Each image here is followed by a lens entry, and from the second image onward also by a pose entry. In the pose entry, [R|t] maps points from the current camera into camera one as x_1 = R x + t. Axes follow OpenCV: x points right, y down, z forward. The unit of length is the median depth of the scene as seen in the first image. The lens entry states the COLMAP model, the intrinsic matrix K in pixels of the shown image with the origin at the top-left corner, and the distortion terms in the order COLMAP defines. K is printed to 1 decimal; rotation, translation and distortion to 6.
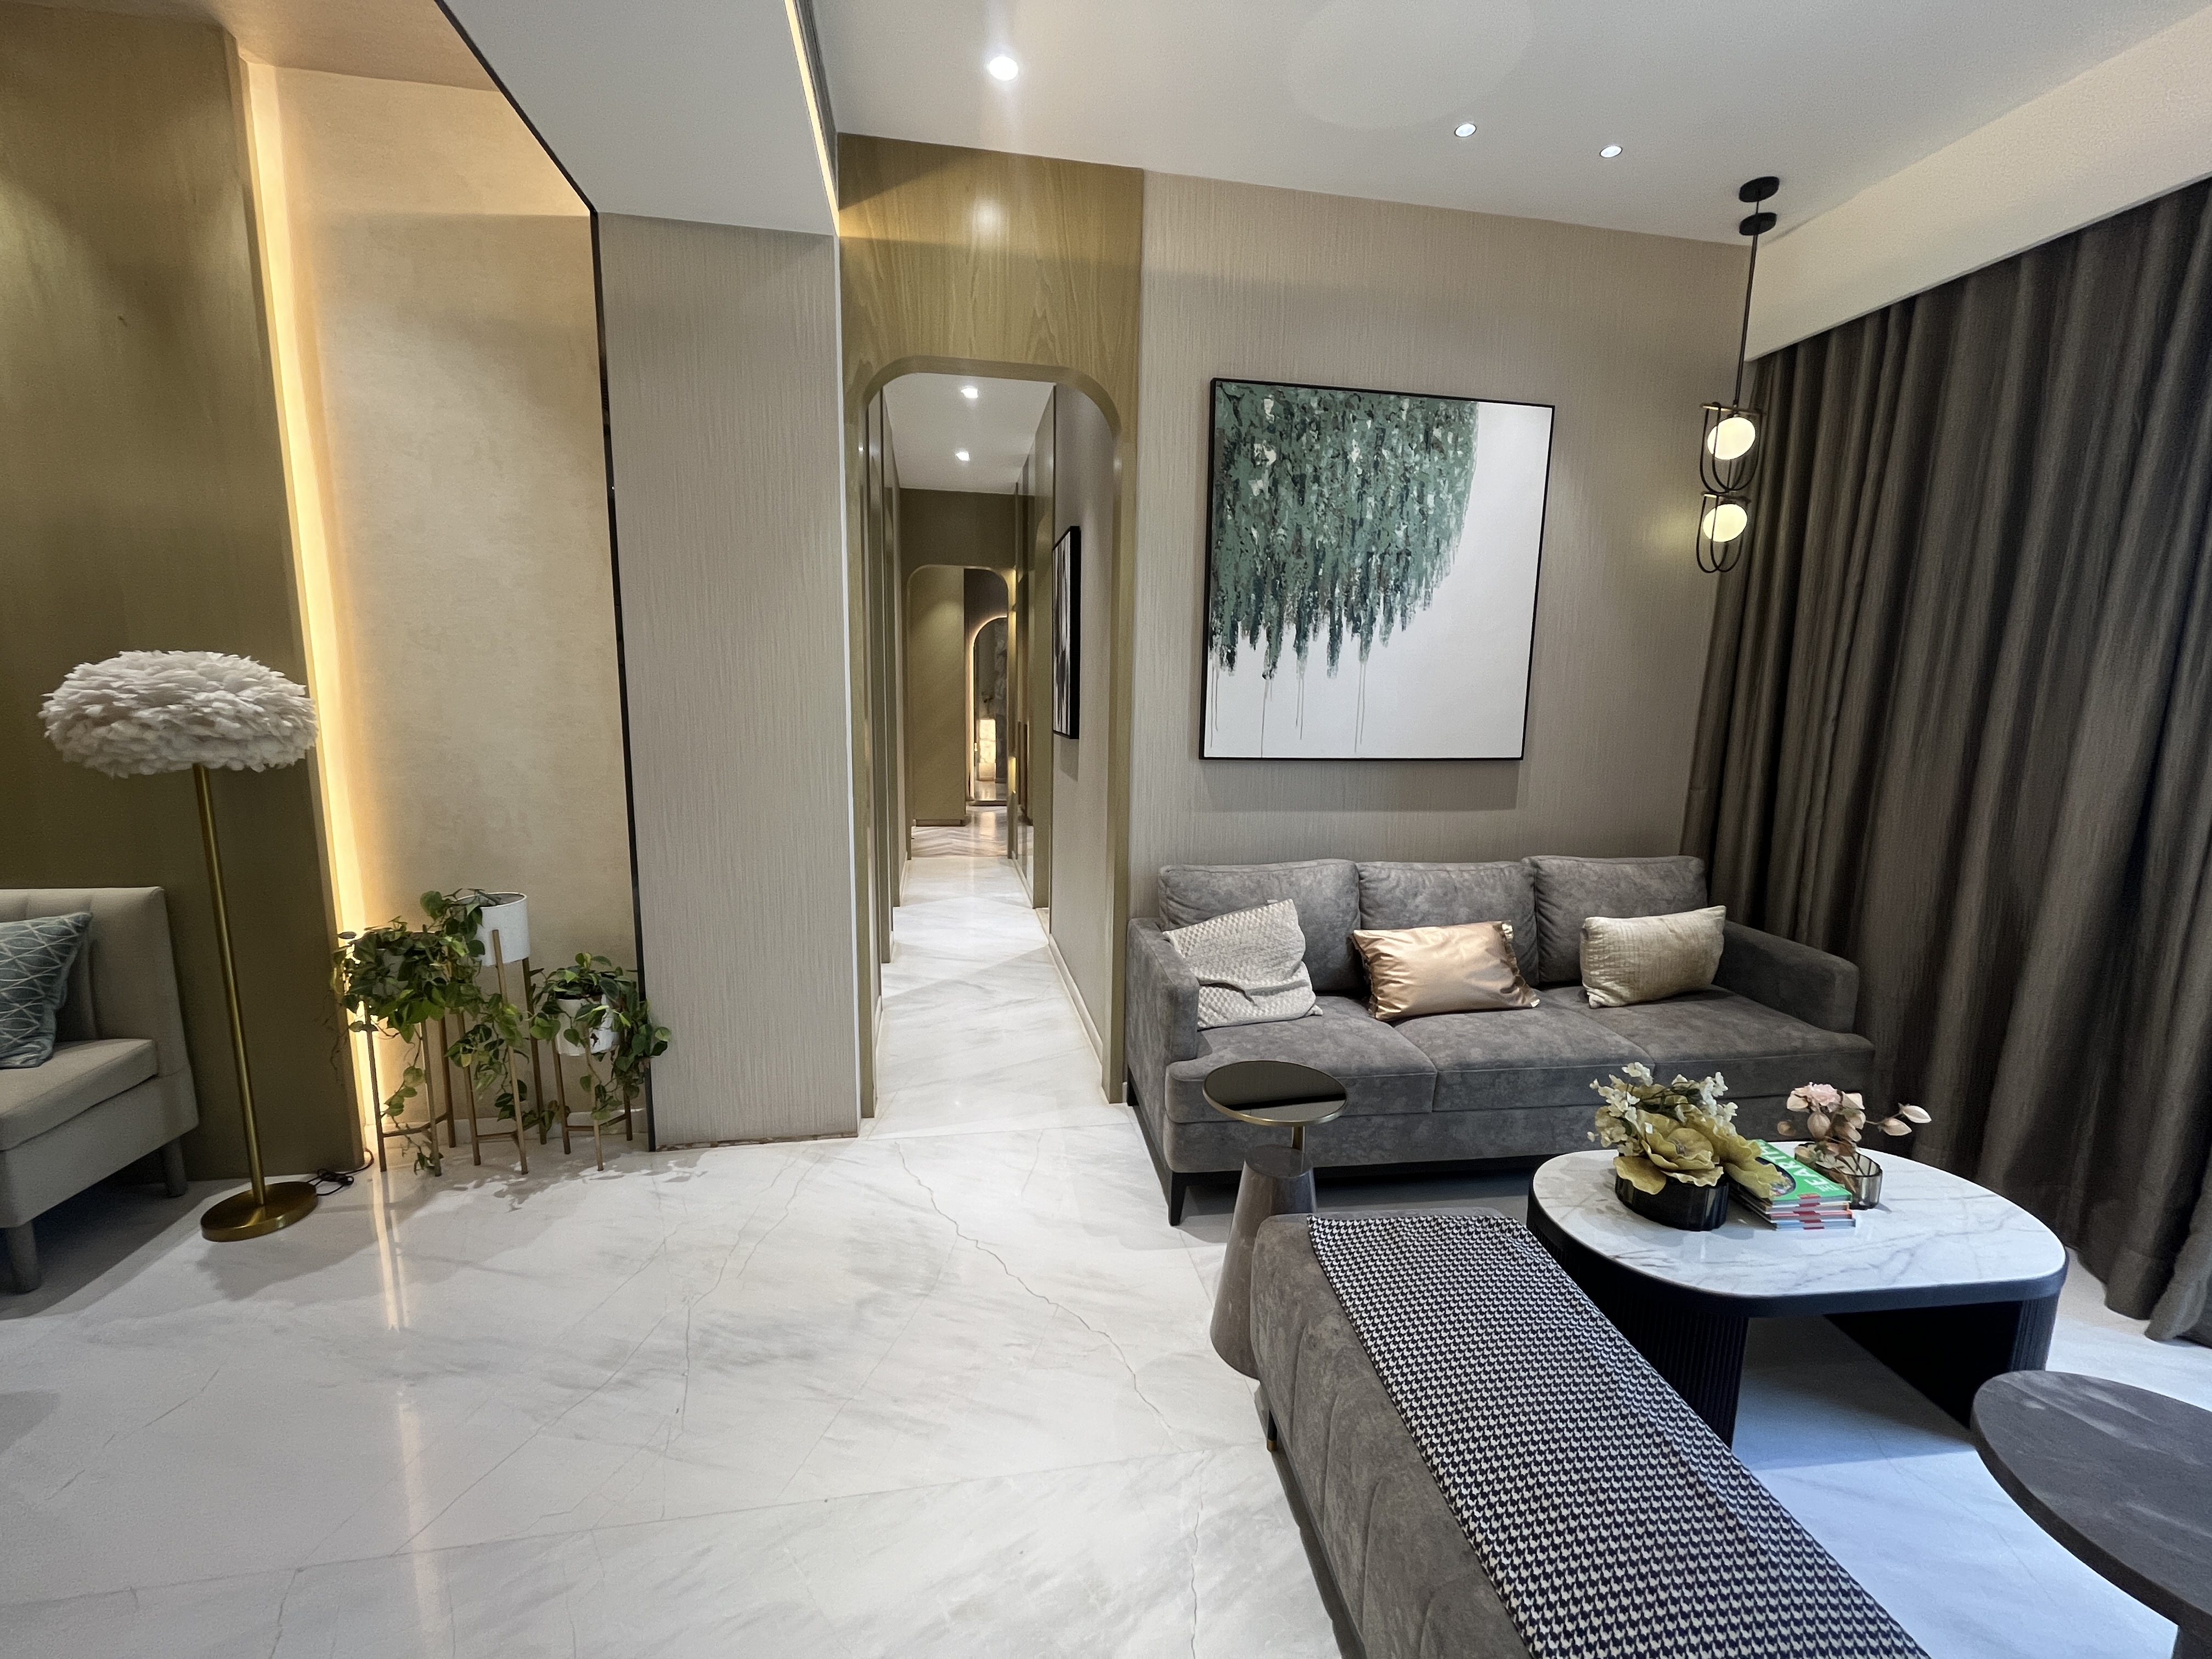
lens RADIAL K [[898.0, 0, 1098.9], [0, 898.0, 832.7], [0, 0, 1]] dist [-0.001974, -0.000609]
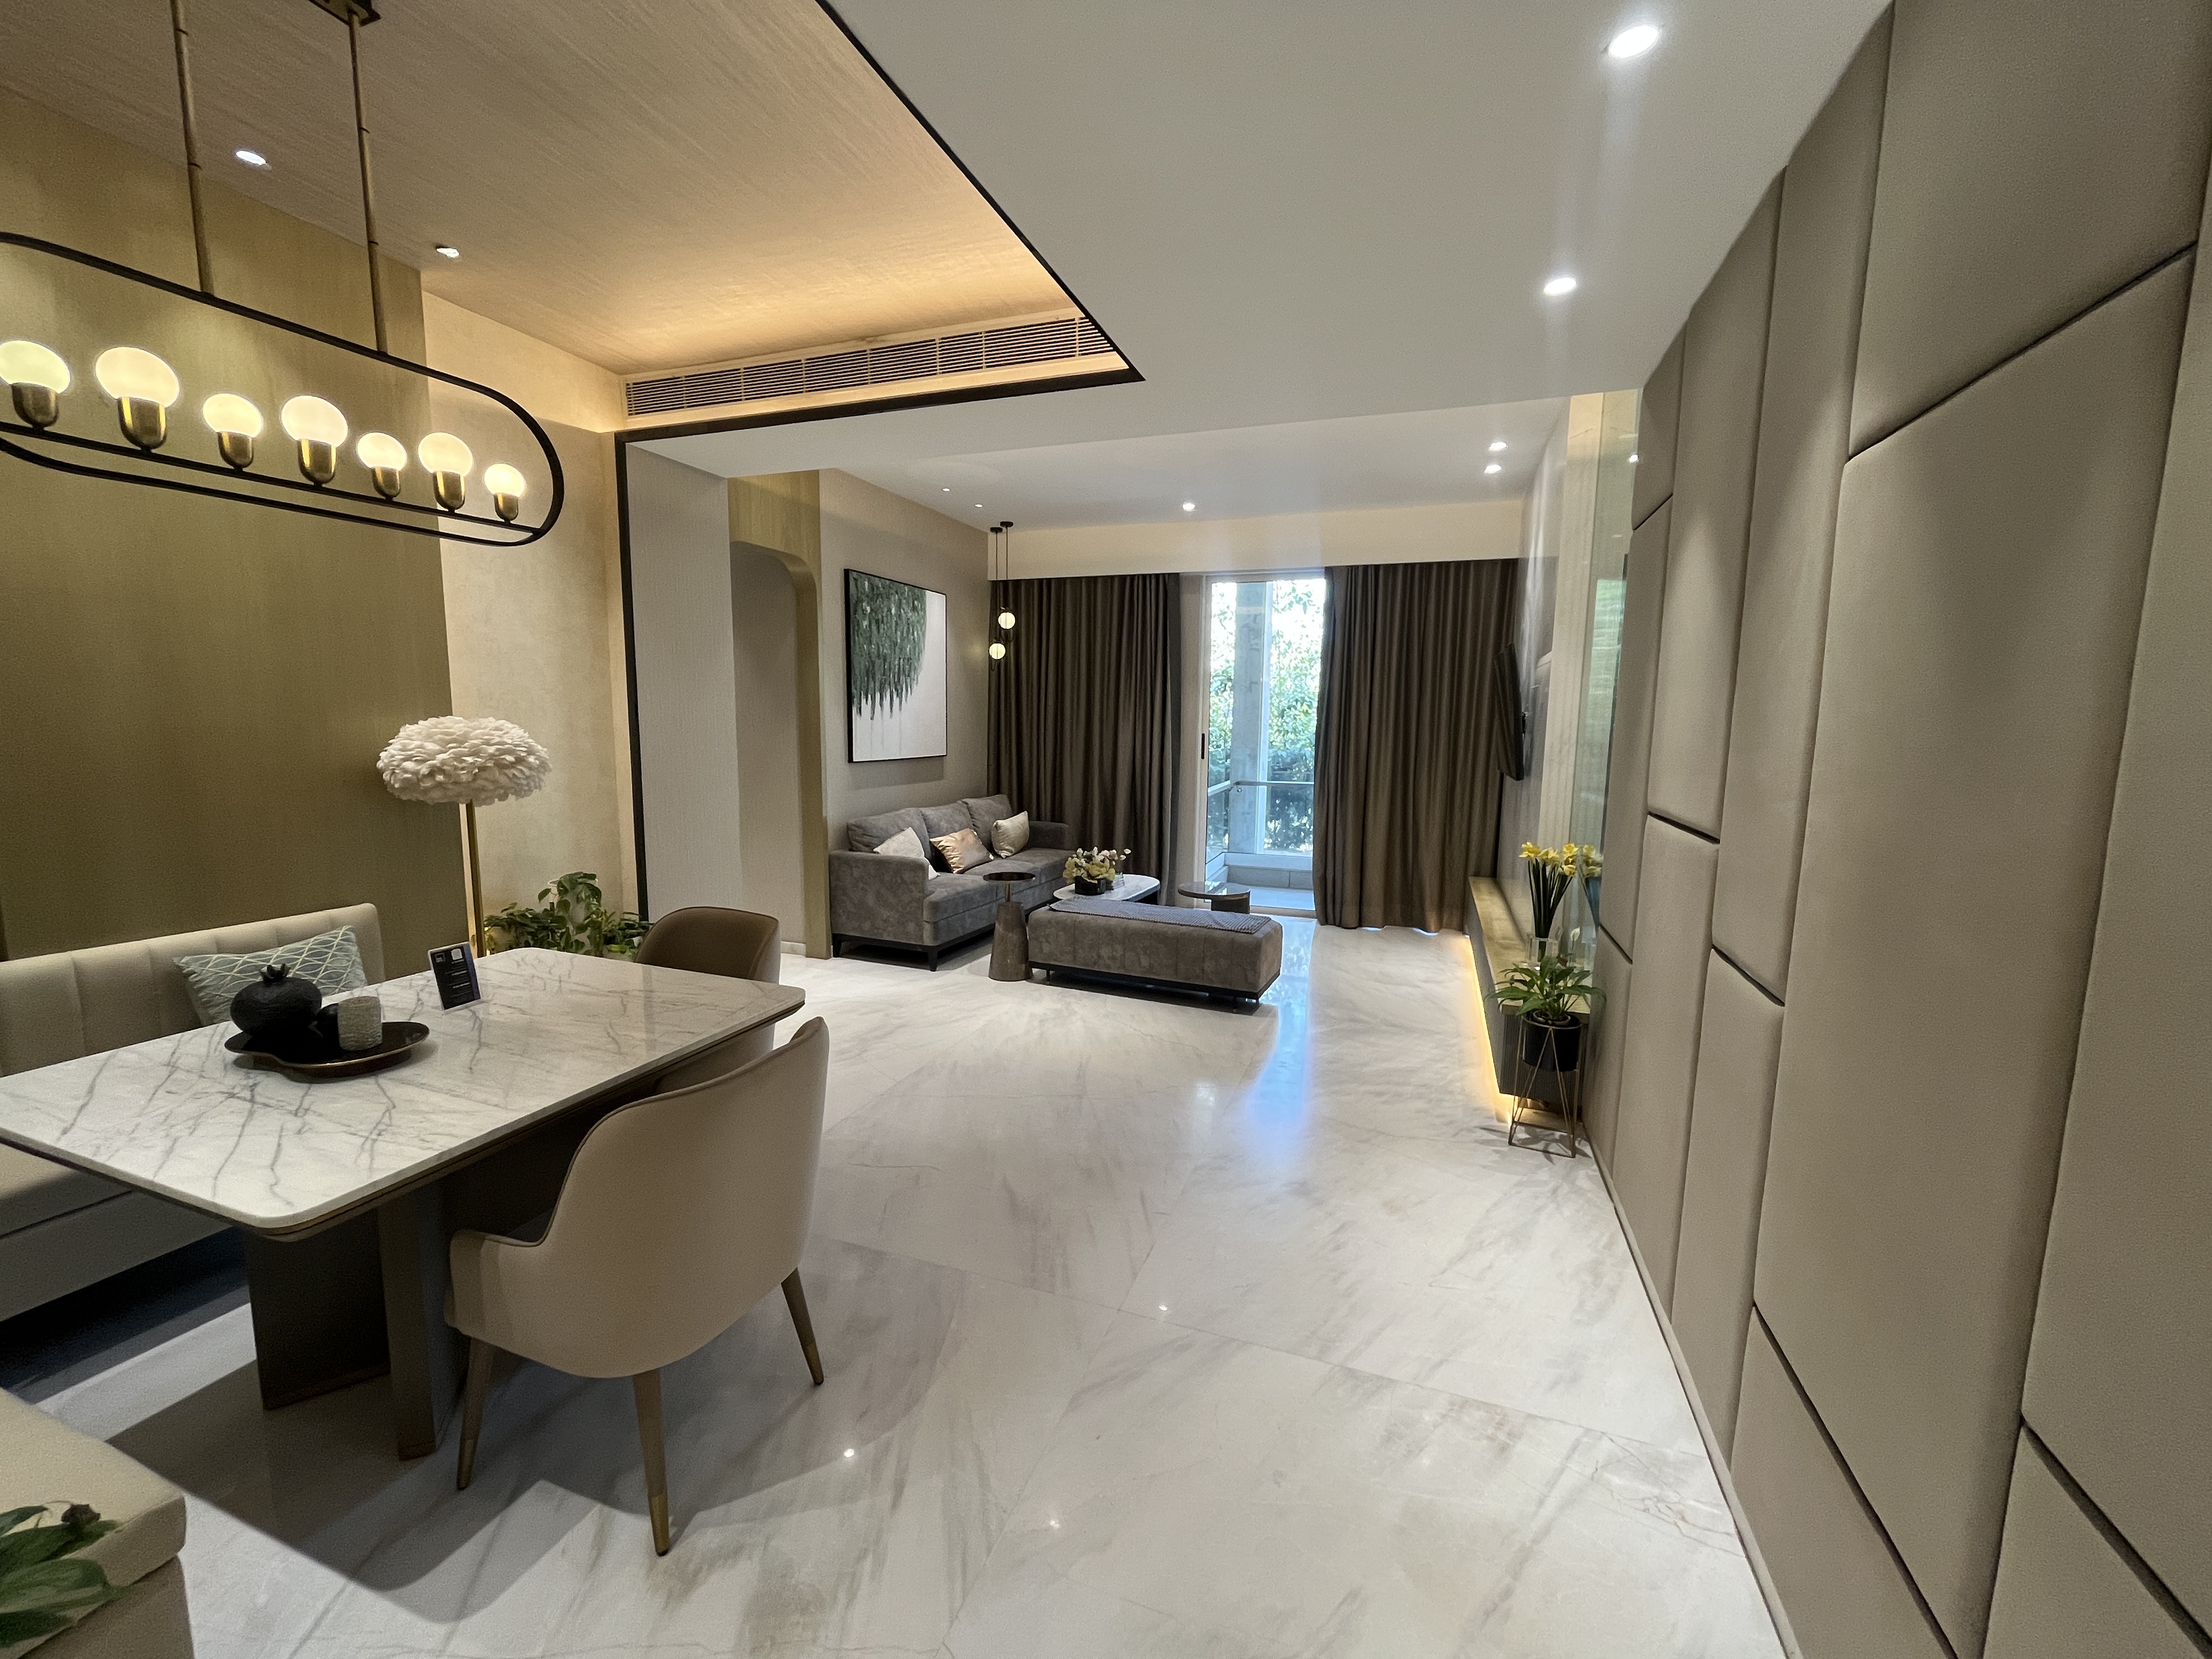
lens RADIAL K [[898.0, 0, 1102.4], [0, 898.0, 824.3], [0, 0, 1]] dist [-0.001974, -0.000609]
pose [[0.499860, -0.110745, 0.858997, -1.383395], [0.126411, 0.990499, 0.054138, 0.012341], [-0.856832, 0.081526, 0.509110, -0.444564]]
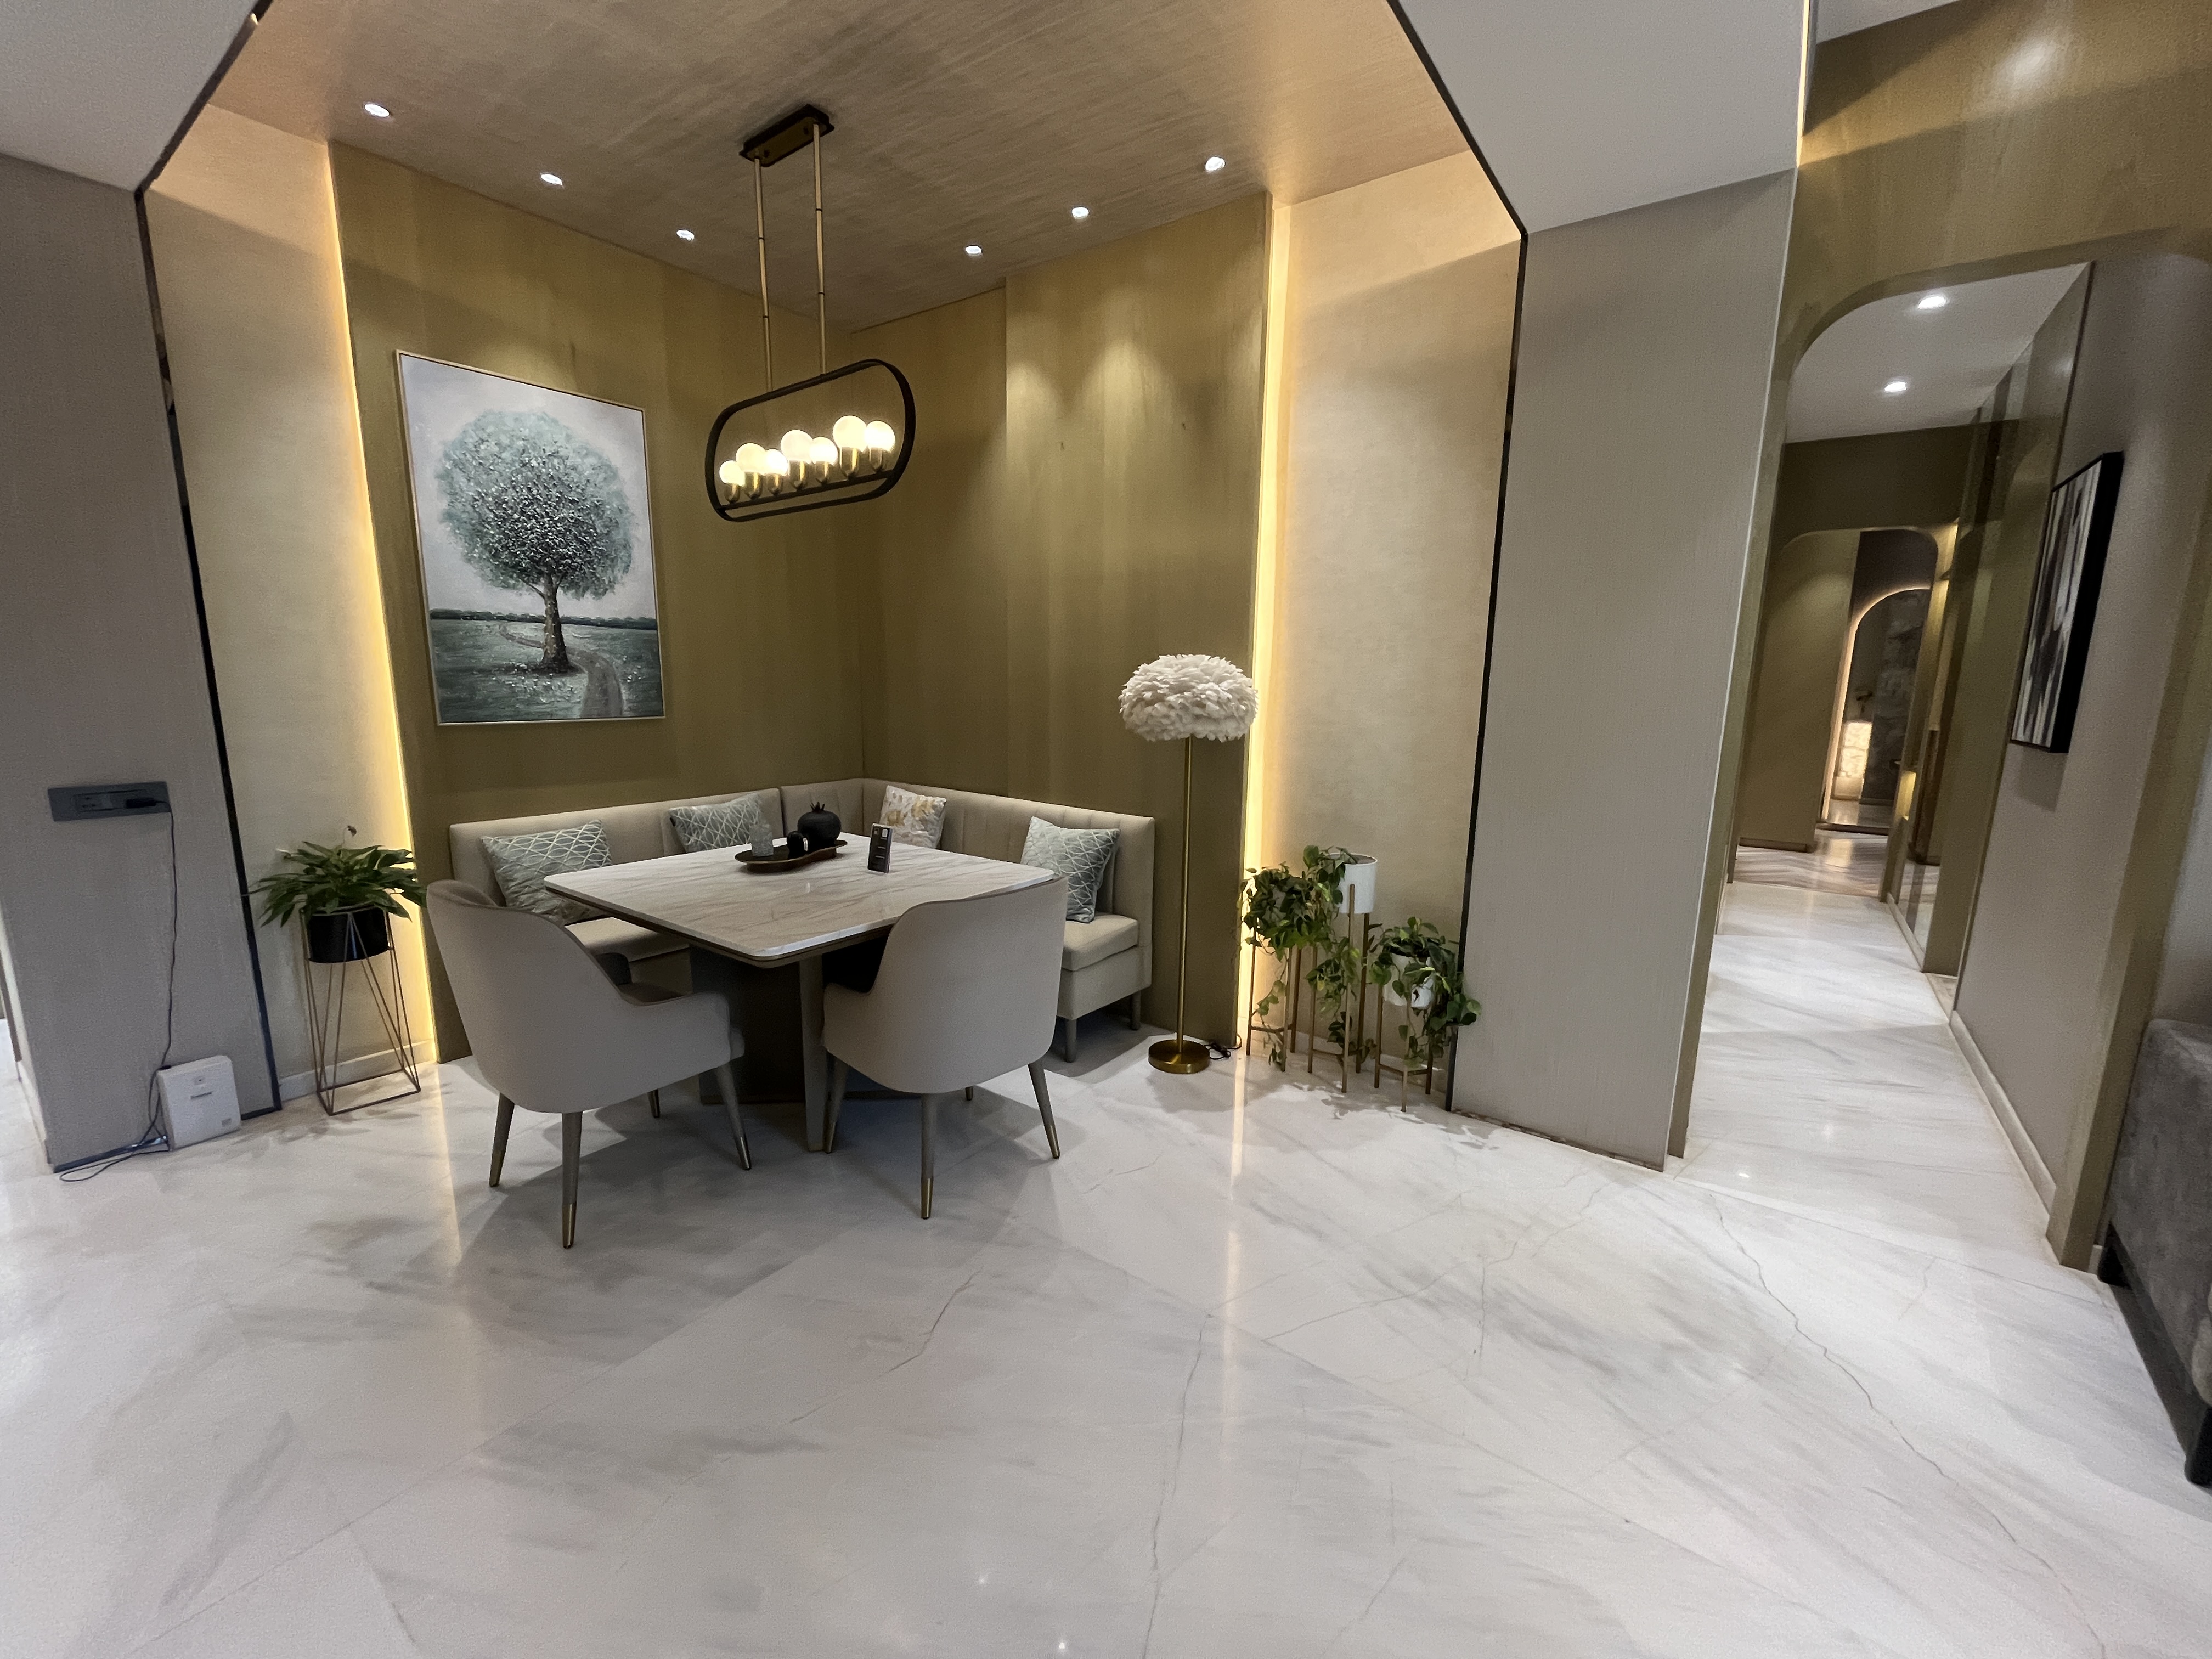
lens RADIAL K [[898.0, 0, 1102.6], [0, 898.0, 832.6], [0, 0, 1]] dist [-0.001974, -0.000609]
pose [[0.690774, 0.121306, -0.712823, -0.055560], [-0.115947, 0.991653, 0.056396, 0.010206], [0.713714, 0.043693, 0.699073, -0.065748]]
